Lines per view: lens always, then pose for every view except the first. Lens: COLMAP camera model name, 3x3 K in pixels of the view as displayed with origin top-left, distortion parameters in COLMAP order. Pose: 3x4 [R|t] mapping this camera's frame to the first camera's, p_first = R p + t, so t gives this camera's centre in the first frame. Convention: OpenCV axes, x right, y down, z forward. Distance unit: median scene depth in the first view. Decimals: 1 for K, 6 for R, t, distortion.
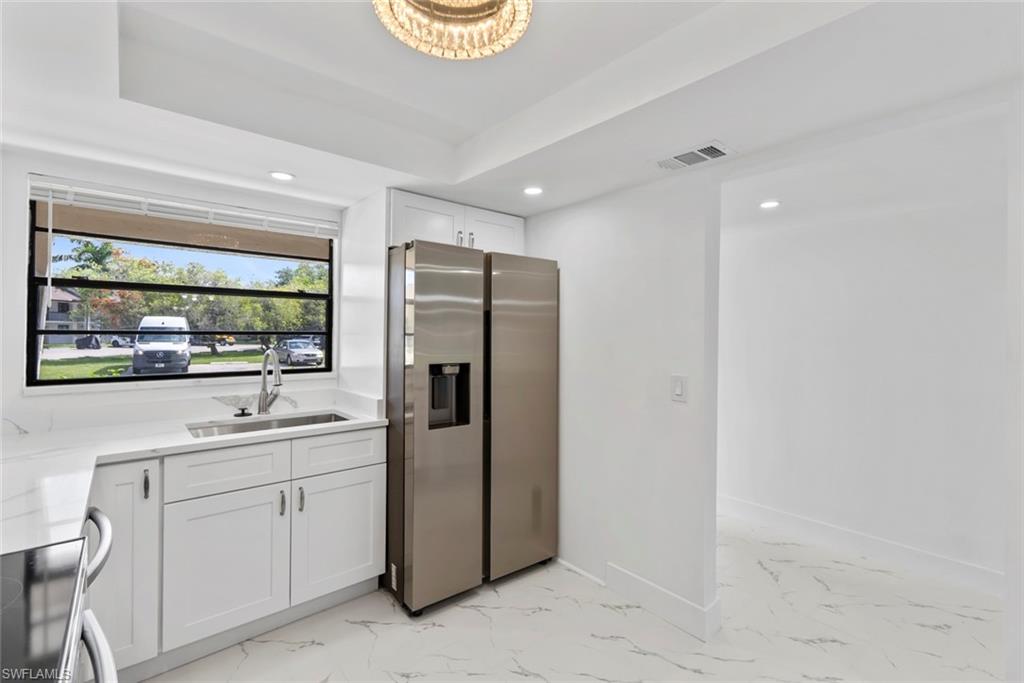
lens RADIAL K [[454.3, 0, 515.8], [0, 454.3, 332.2], [0, 0, 1]] dist [0.003879, -0.000454]
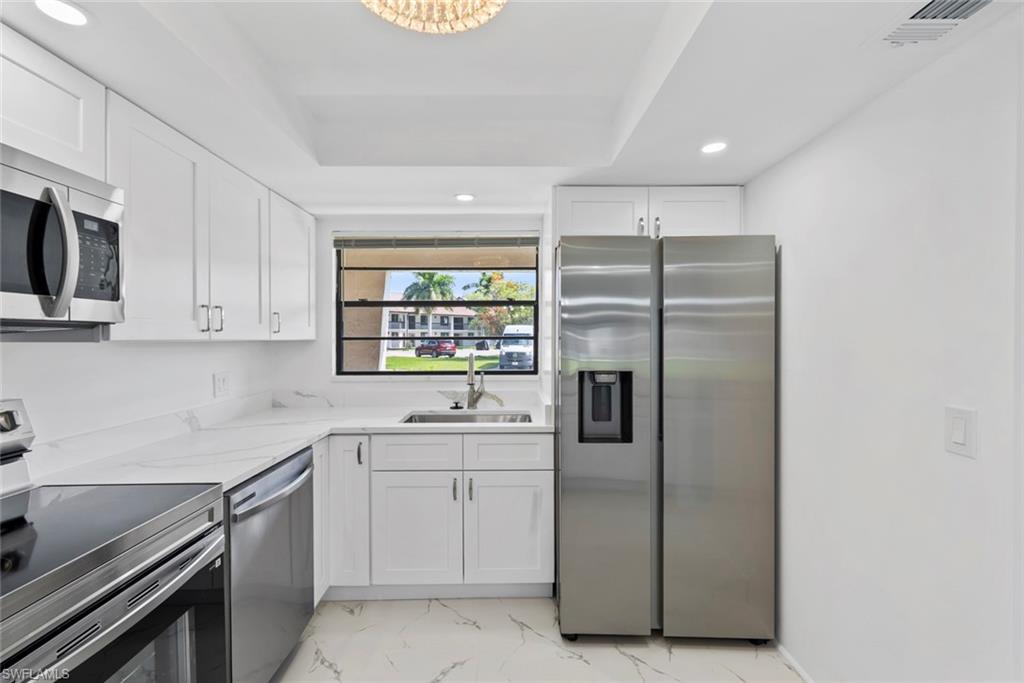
lens RADIAL K [[454.3, 0, 515.2], [0, 454.3, 342.0], [0, 0, 1]] dist [0.003879, -0.000454]
pose [[0.766133, -0.001887, -0.642680, 0.273477], [0.010396, 0.999901, 0.009456, 0.002004], [0.642598, -0.013926, 0.766077, 0.203168]]
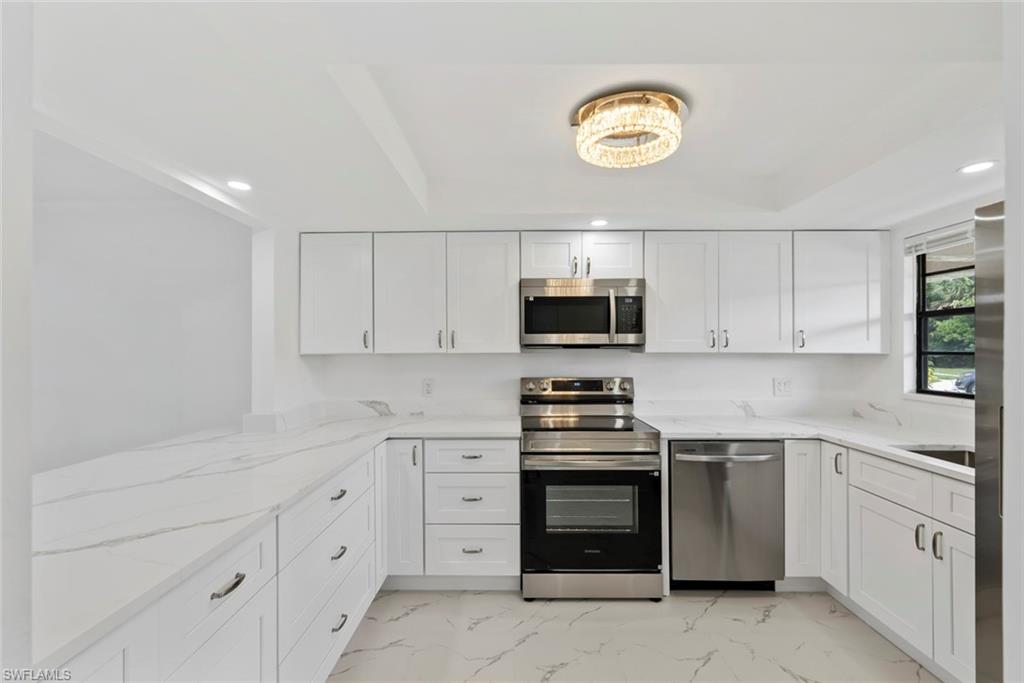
lens RADIAL K [[454.3, 0, 512.0], [0, 454.3, 344.0], [0, 0, 1]] dist [0.003879, -0.000454]
pose [[-0.664658, -0.017258, -0.746948, 0.630168], [-0.004978, 0.999813, -0.018670, 0.002798], [0.747131, -0.008691, -0.664620, 0.845195]]
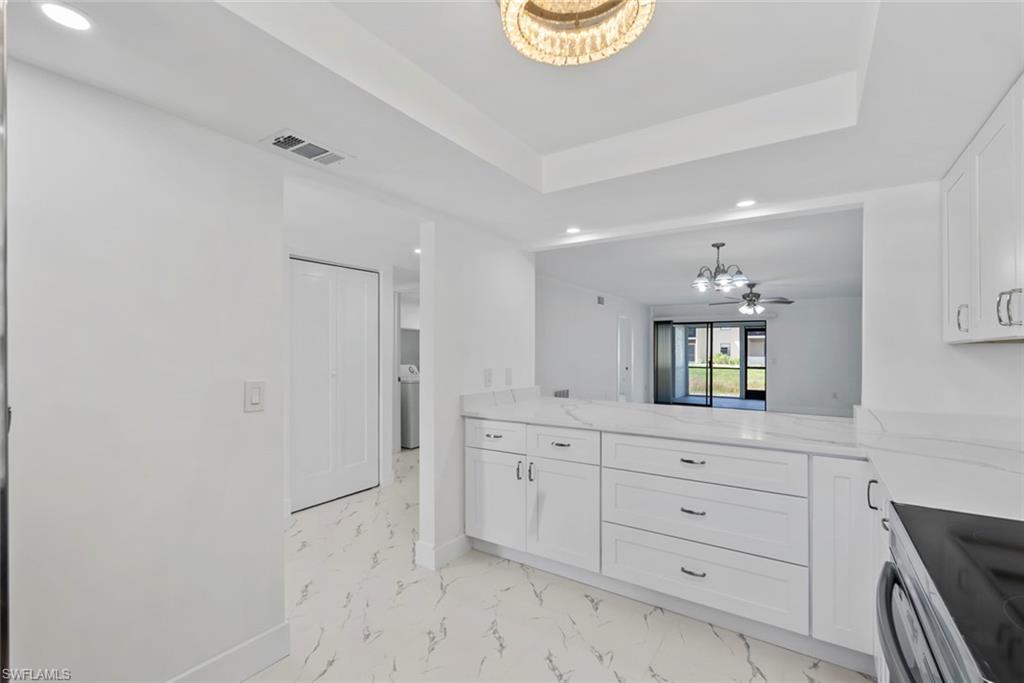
lens RADIAL K [[454.3, 0, 513.1], [0, 454.3, 346.1], [0, 0, 1]] dist [0.003879, -0.000454]
pose [[-0.259525, -0.005595, 0.965720, -0.540894], [-0.007497, 0.999965, 0.003778, 0.019497], [-0.965707, -0.006260, -0.259558, 0.683543]]
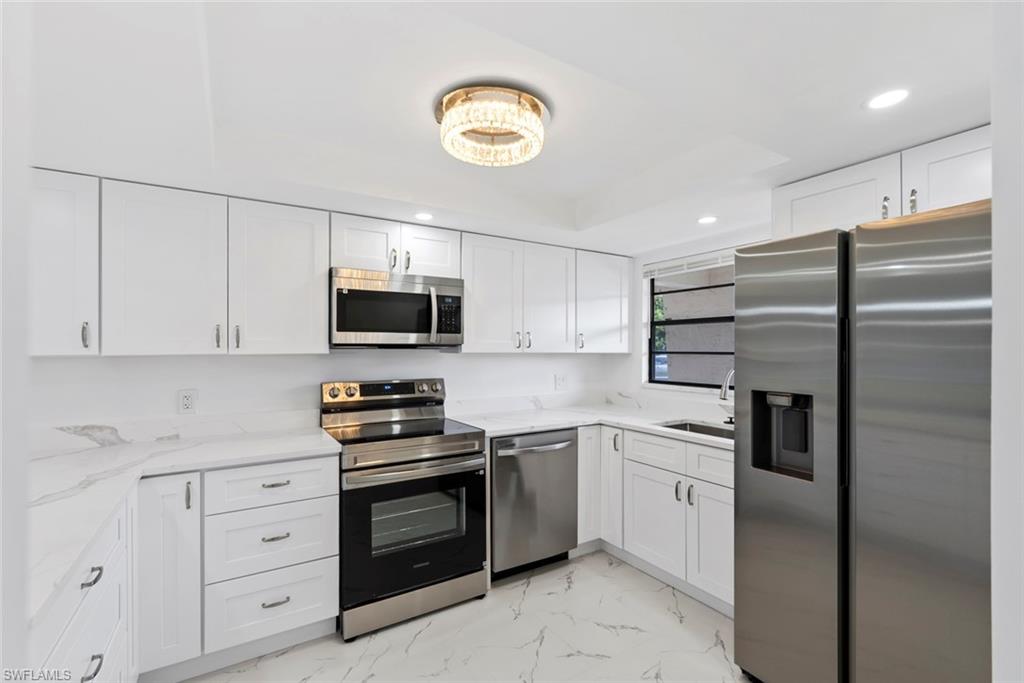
lens RADIAL K [[454.3, 0, 512.2], [0, 454.3, 343.8], [0, 0, 1]] dist [0.003879, -0.000454]
pose [[-0.160043, -0.020670, -0.986894, 0.665992], [-0.001234, 0.999784, -0.020740, 0.002031], [0.987109, -0.002102, -0.160034, 0.636899]]
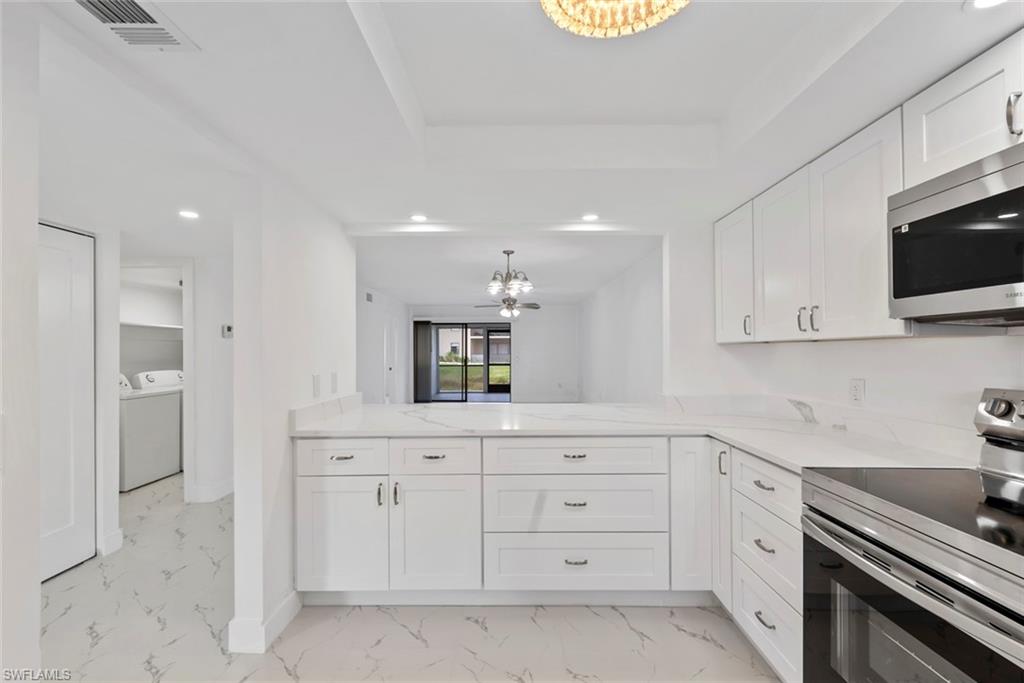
lens RADIAL K [[454.3, 0, 511.9], [0, 454.3, 345.0], [0, 0, 1]] dist [0.003879, -0.000454]
pose [[-0.748273, -0.003272, 0.663382, -0.290016], [-0.006183, 0.999979, -0.002042, 0.021639], [-0.663362, -0.005630, -0.748278, 0.897255]]
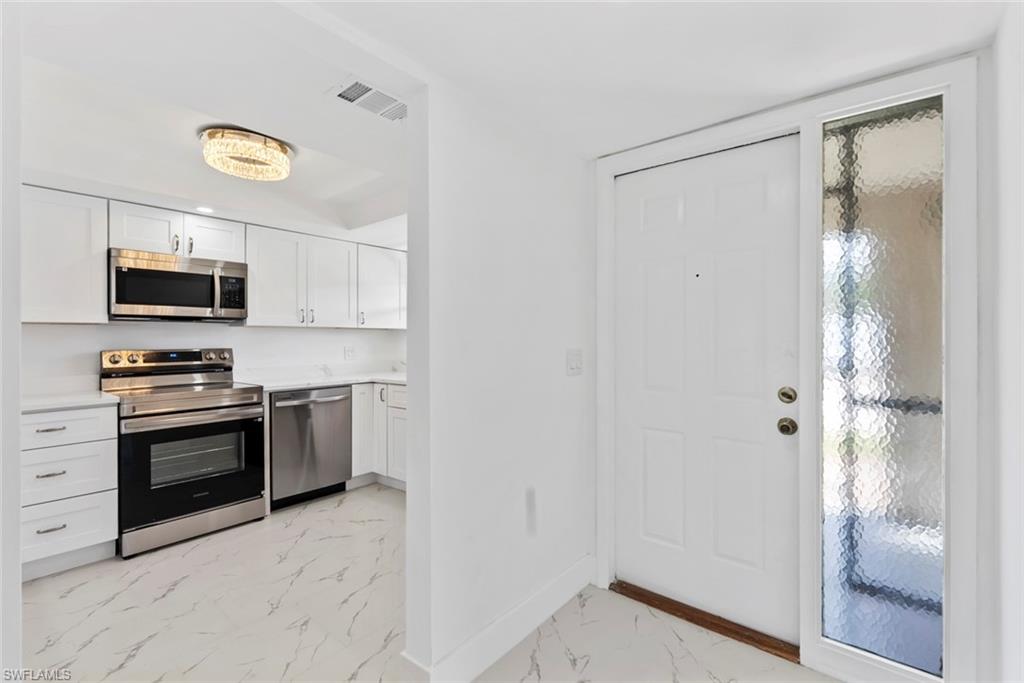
lens RADIAL K [[454.3, 0, 509.8], [0, 454.3, 337.1], [0, 0, 1]] dist [0.003879, -0.000454]
pose [[0.150243, -0.017702, -0.988491, 1.042143], [0.010071, 0.999815, -0.016374, 0.069899], [0.988598, -0.007495, 0.150393, 0.916128]]
